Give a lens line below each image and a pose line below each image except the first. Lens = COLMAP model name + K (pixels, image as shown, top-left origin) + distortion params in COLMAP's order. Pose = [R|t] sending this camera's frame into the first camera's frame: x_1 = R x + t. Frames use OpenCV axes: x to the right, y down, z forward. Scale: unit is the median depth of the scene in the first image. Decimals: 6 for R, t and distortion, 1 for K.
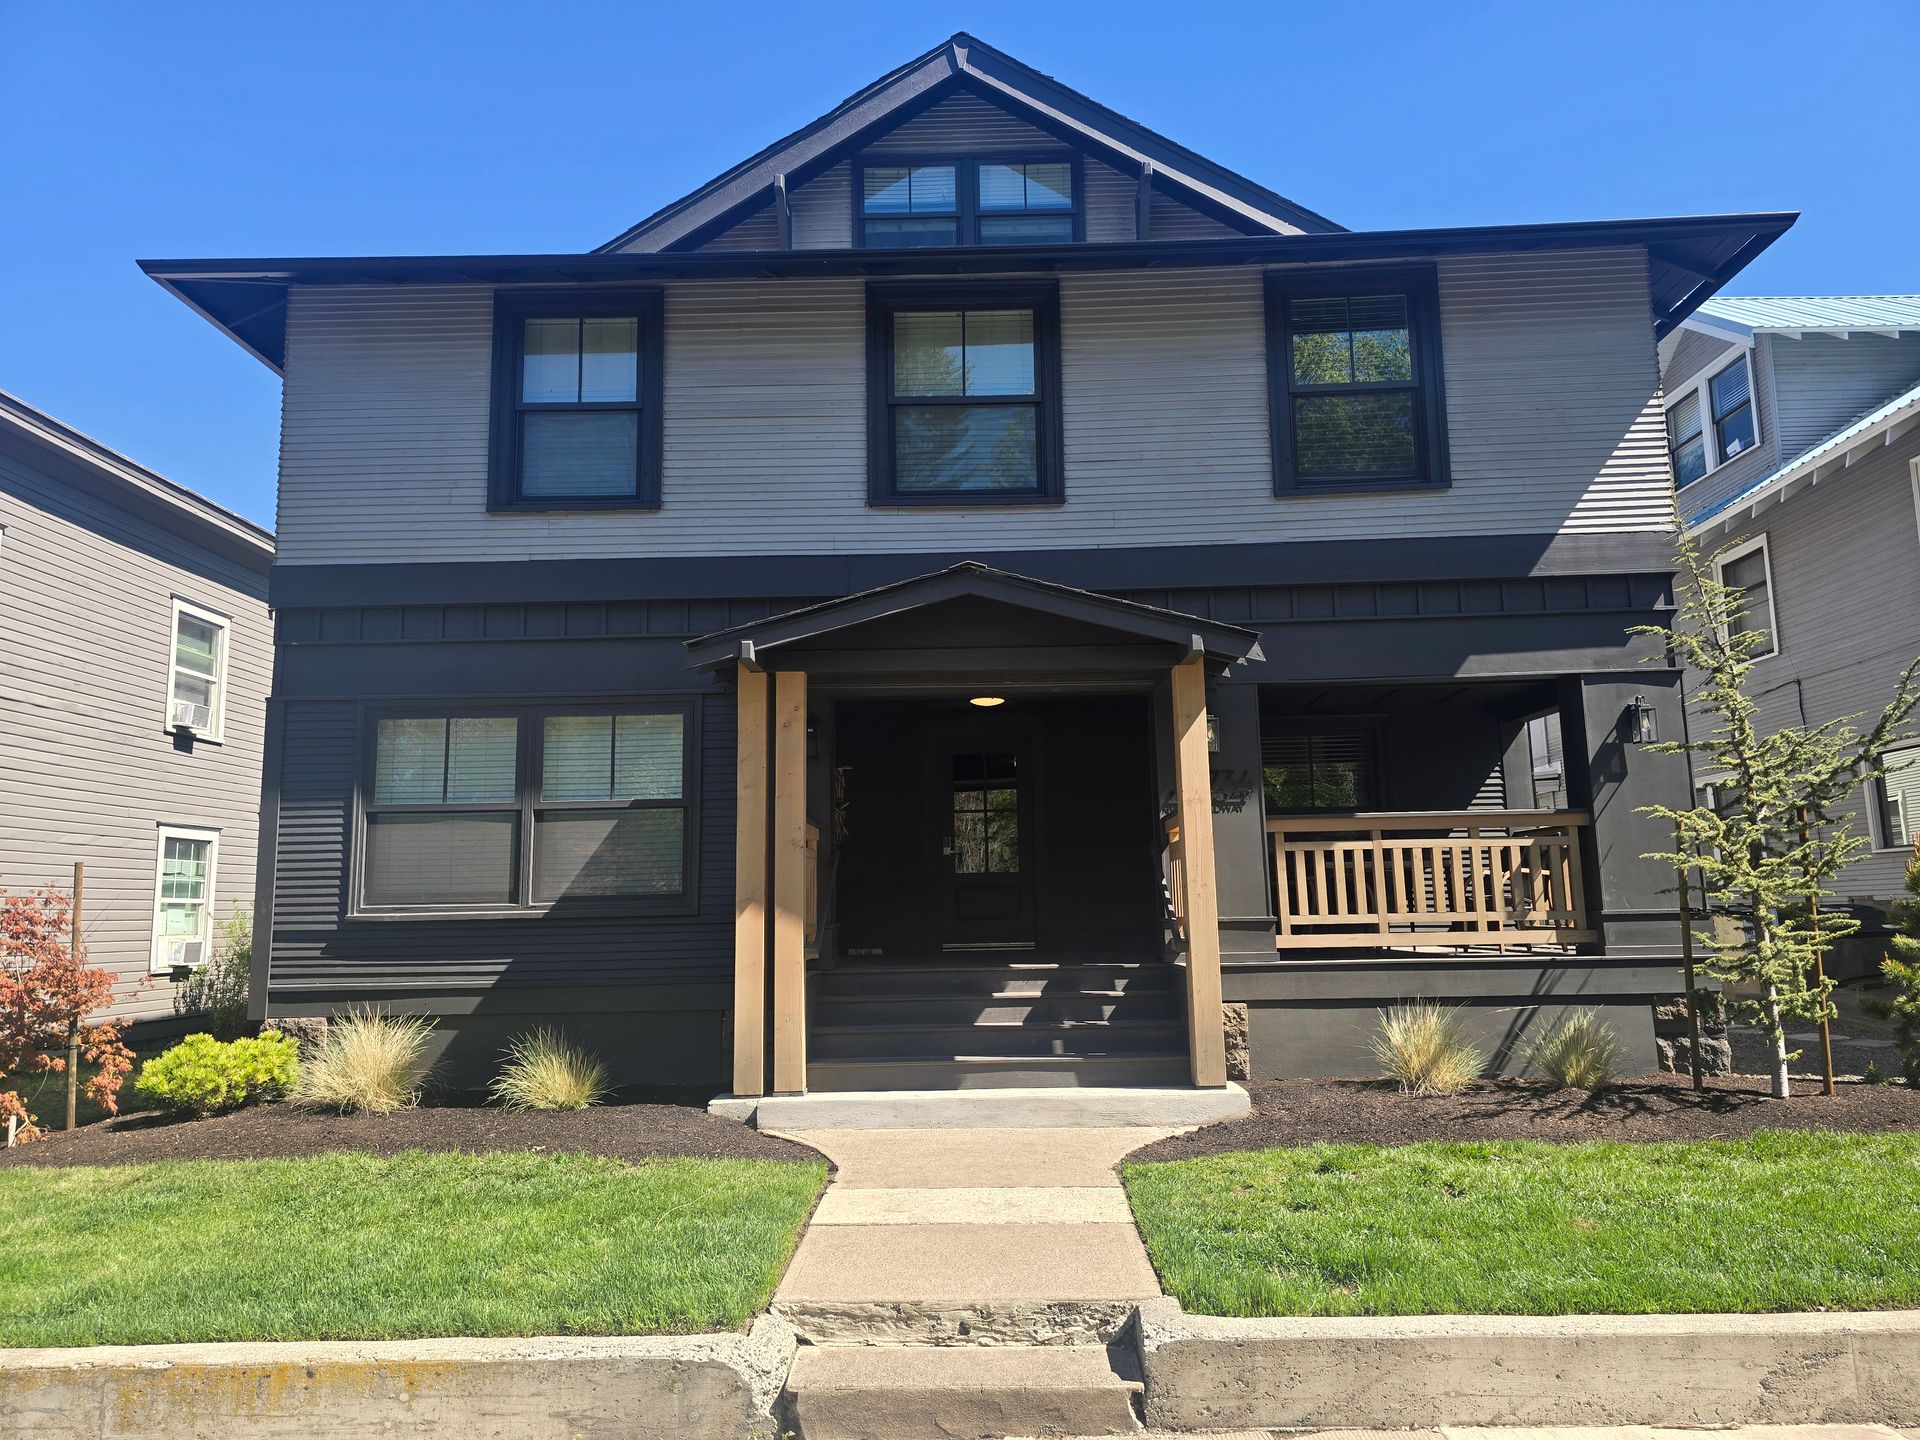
lens RADIAL K [[1311.2, 0, 948.2], [0, 1311.2, 716.1], [0, 0, 1]] dist [0.024789, -0.027063]
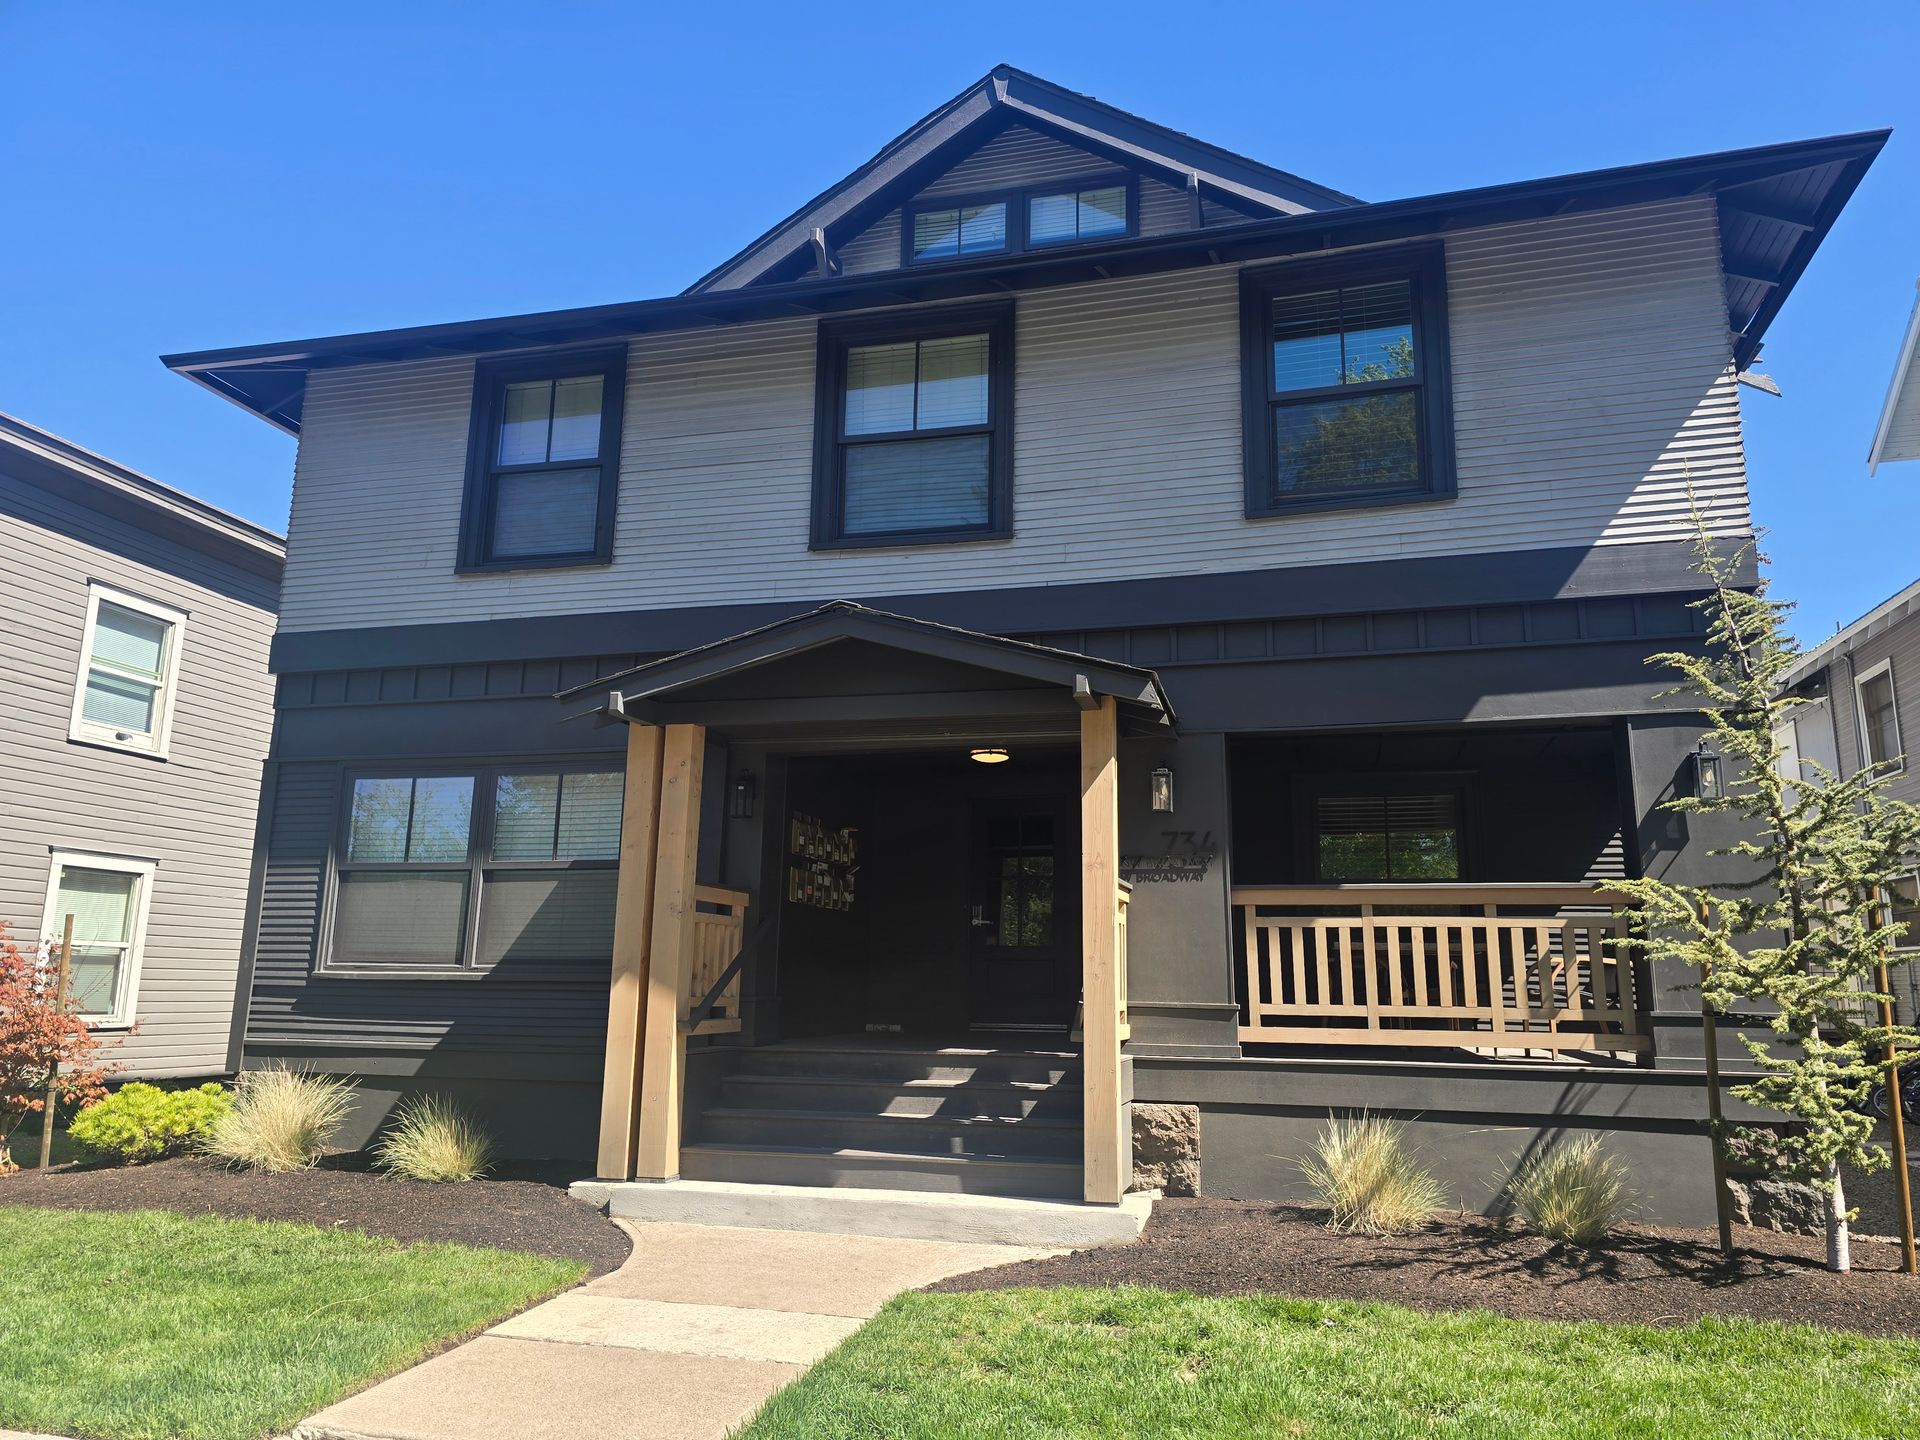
lens RADIAL K [[1311.2, 0, 964.6], [0, 1311.2, 714.9], [0, 0, 1]] dist [0.024789, -0.027063]
pose [[0.972524, -0.016436, -0.232223, 0.272114], [0.003628, 0.998454, -0.055473, 0.011109], [0.232776, 0.053106, 0.971079, 0.116443]]
